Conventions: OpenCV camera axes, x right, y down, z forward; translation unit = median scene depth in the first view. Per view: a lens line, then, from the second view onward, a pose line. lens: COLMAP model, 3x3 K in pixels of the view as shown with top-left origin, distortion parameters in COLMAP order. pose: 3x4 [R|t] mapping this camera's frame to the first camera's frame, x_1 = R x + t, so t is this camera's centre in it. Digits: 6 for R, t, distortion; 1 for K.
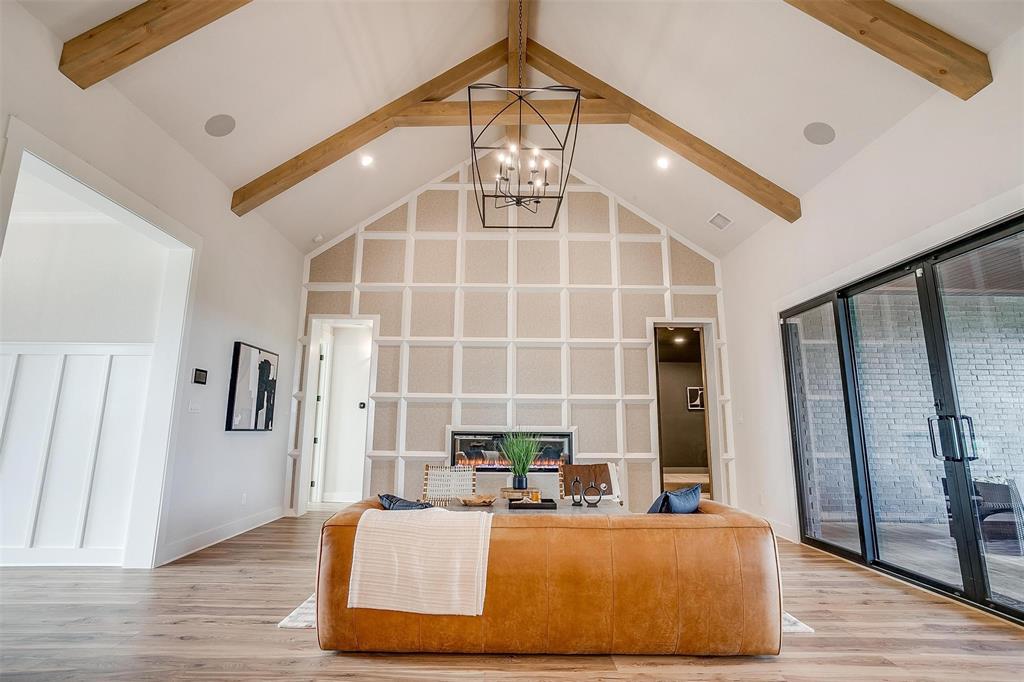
lens RADIAL K [[496.4, 0, 508.8], [0, 496.4, 340.6], [0, 0, 1]] dist [-0.027620, 0.002147]
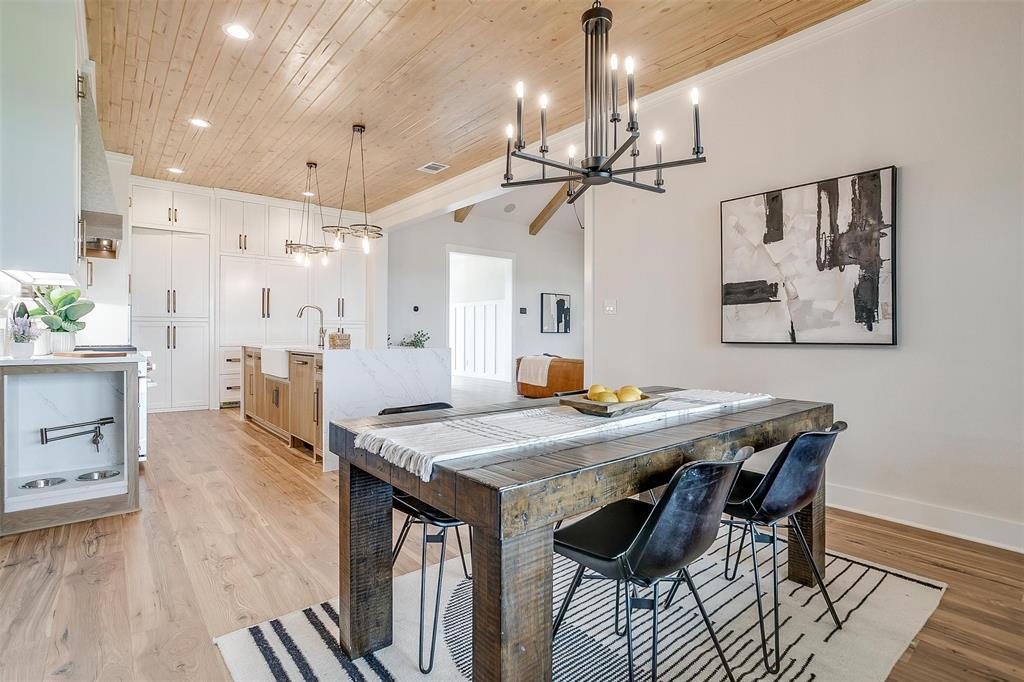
lens RADIAL K [[496.4, 0, 510.1], [0, 496.4, 336.0], [0, 0, 1]] dist [-0.027620, 0.002147]
pose [[0.635856, -0.004531, -0.771795, 1.013704], [0.142972, 0.983367, 0.112018, -0.074762], [0.758450, -0.181572, 0.625927, -0.507313]]
